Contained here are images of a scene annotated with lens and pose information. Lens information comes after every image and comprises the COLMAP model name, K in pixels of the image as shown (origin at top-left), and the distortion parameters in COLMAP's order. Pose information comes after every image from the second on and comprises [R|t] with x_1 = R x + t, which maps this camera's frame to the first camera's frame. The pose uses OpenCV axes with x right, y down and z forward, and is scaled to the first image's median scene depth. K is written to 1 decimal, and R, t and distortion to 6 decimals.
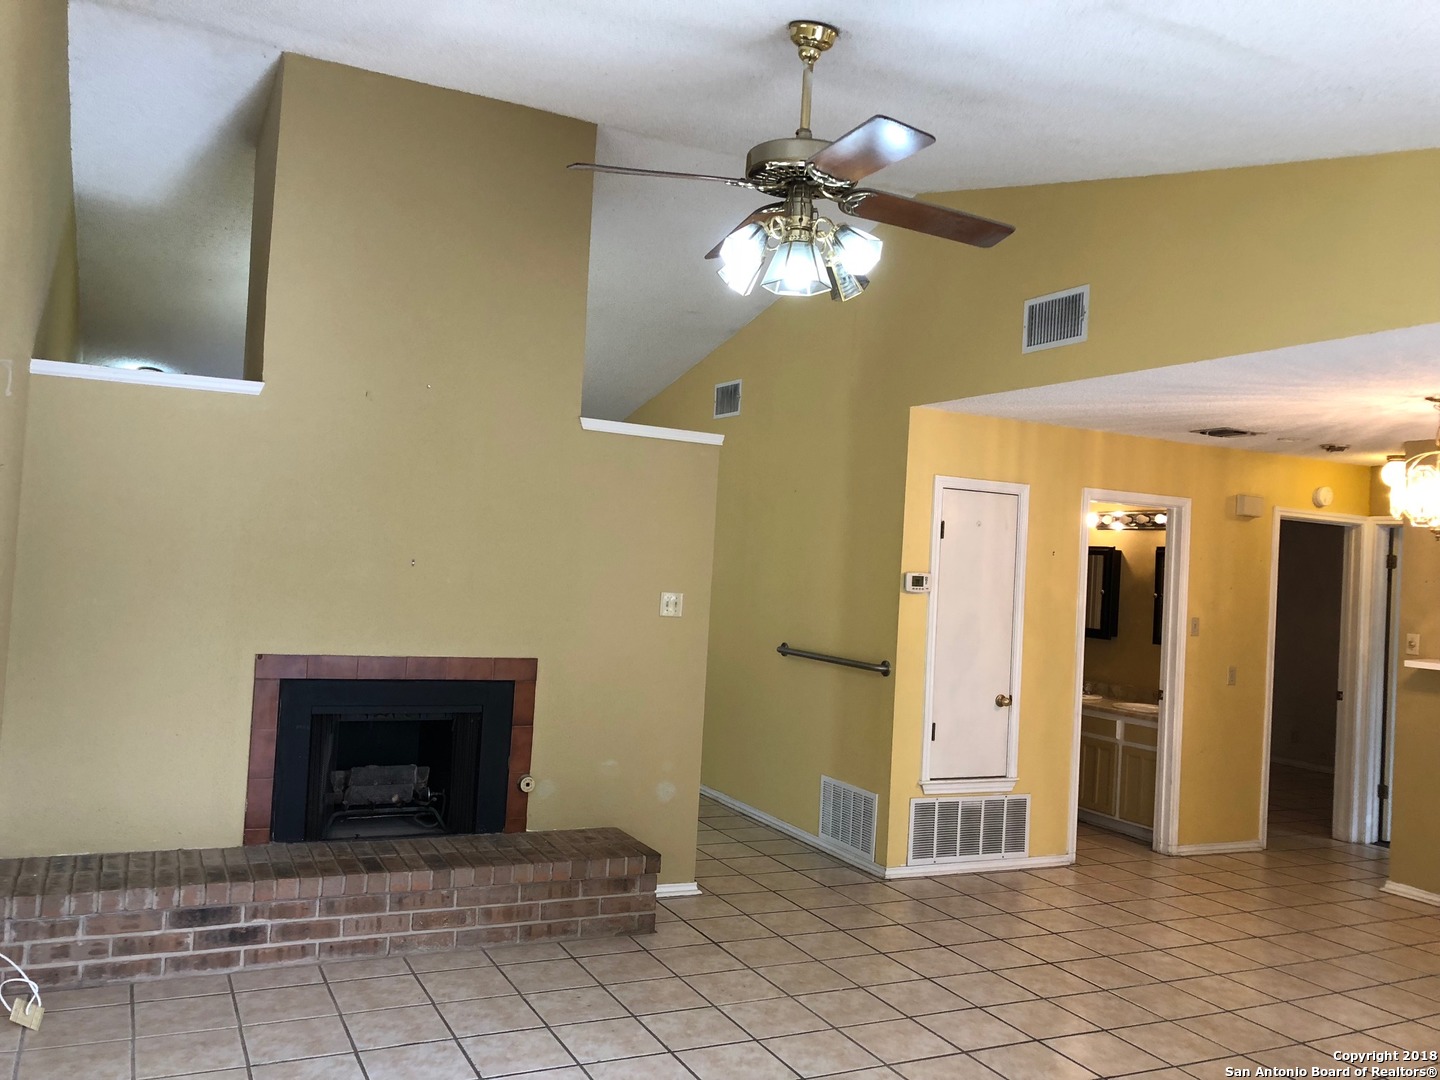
lens RADIAL K [[1183.7, 0, 717.3], [0, 1183.7, 533.2], [0, 0, 1]] dist [0.030303, -0.041548]
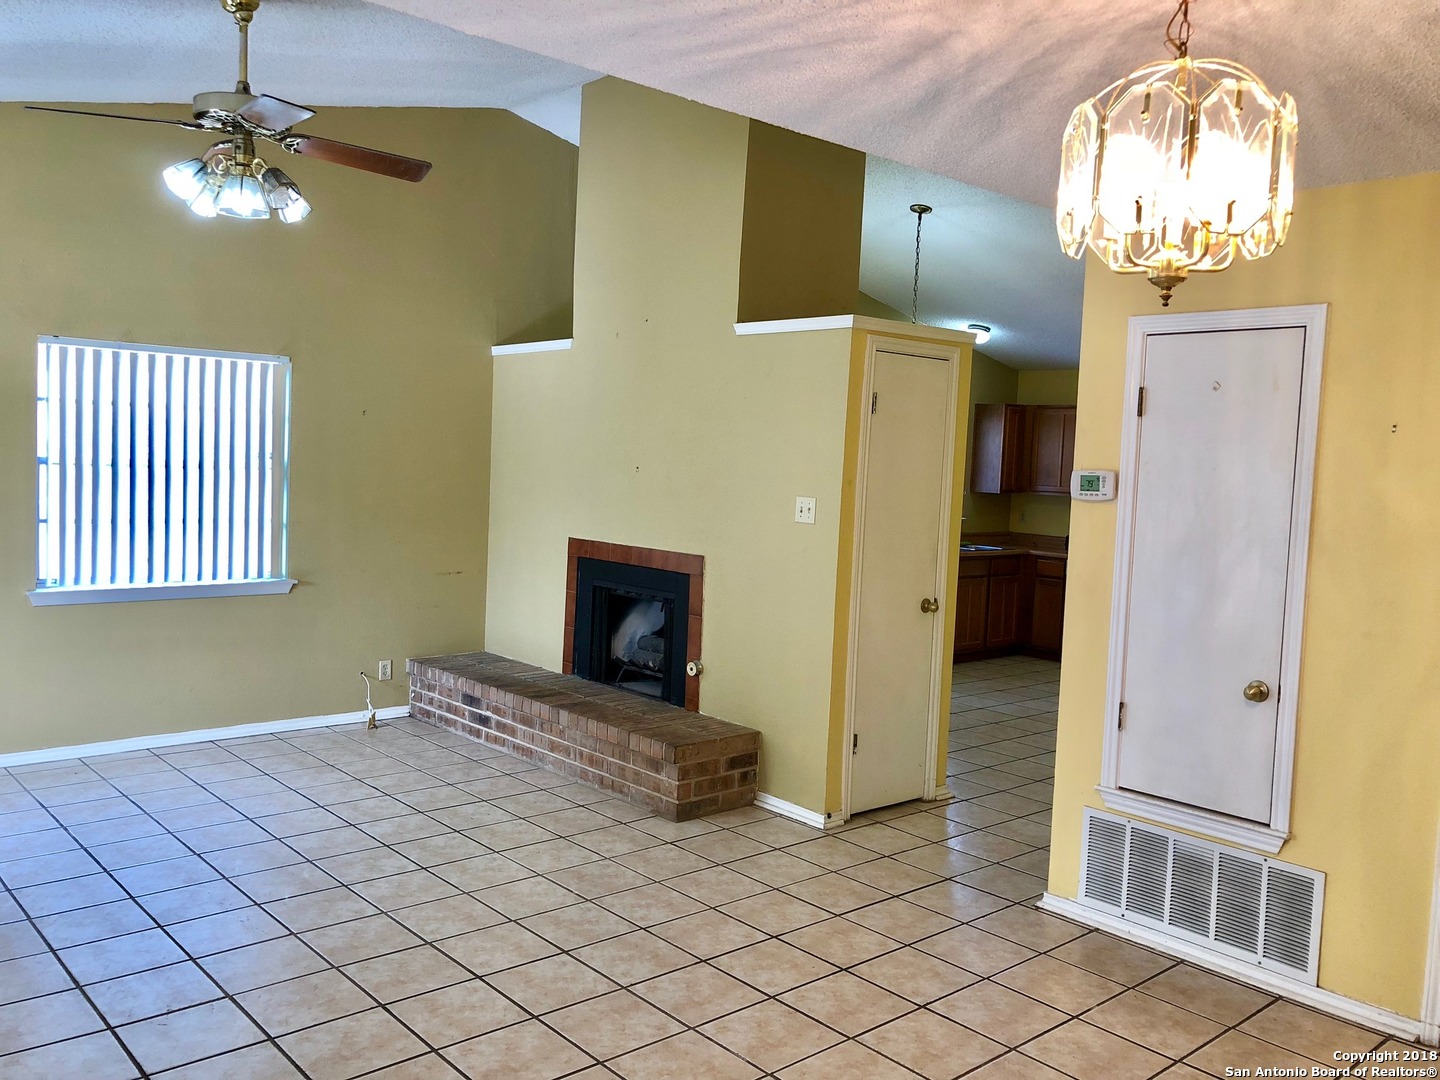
lens RADIAL K [[1183.7, 0, 715.8], [0, 1183.7, 522.9], [0, 0, 1]] dist [0.030303, -0.041548]
pose [[0.260491, 0.005225, -0.965462, 0.970421], [-0.002486, 0.999986, 0.004741, 0.077408], [0.965473, 0.001165, 0.260501, 0.796881]]
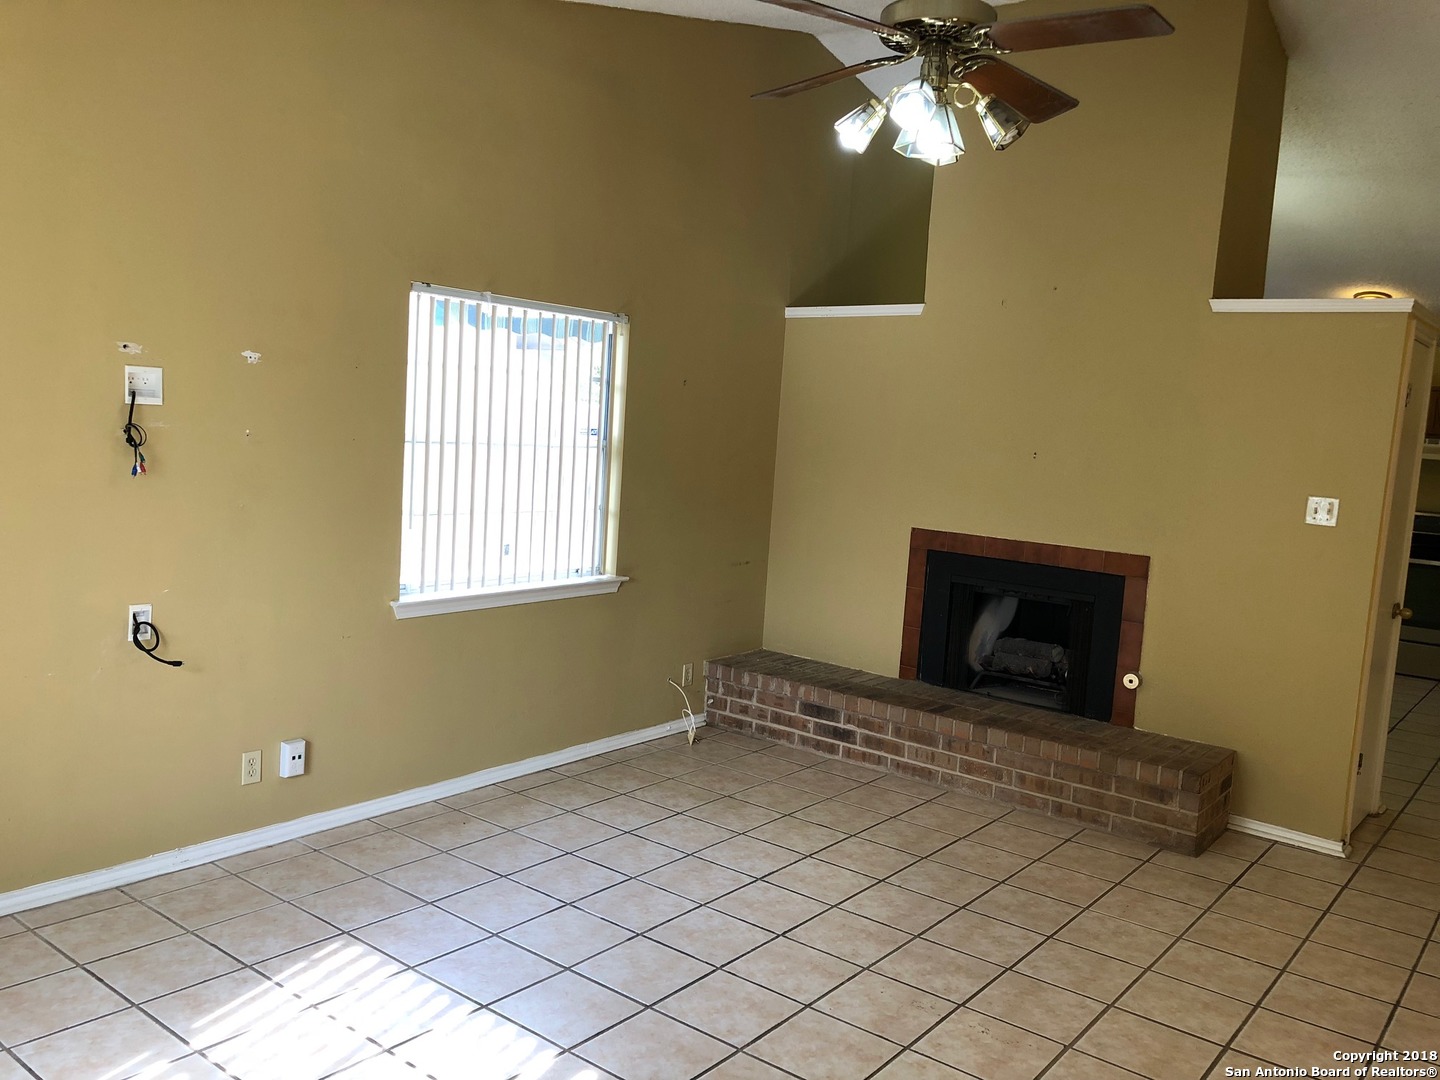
lens RADIAL K [[1183.7, 0, 713.3], [0, 1183.7, 529.0], [0, 0, 1]] dist [0.030303, -0.041548]
pose [[0.428421, 0.055933, -0.901847, 0.626112], [-0.016449, 0.998400, 0.054107, 0.040179], [0.903430, -0.008346, 0.428655, 0.281309]]
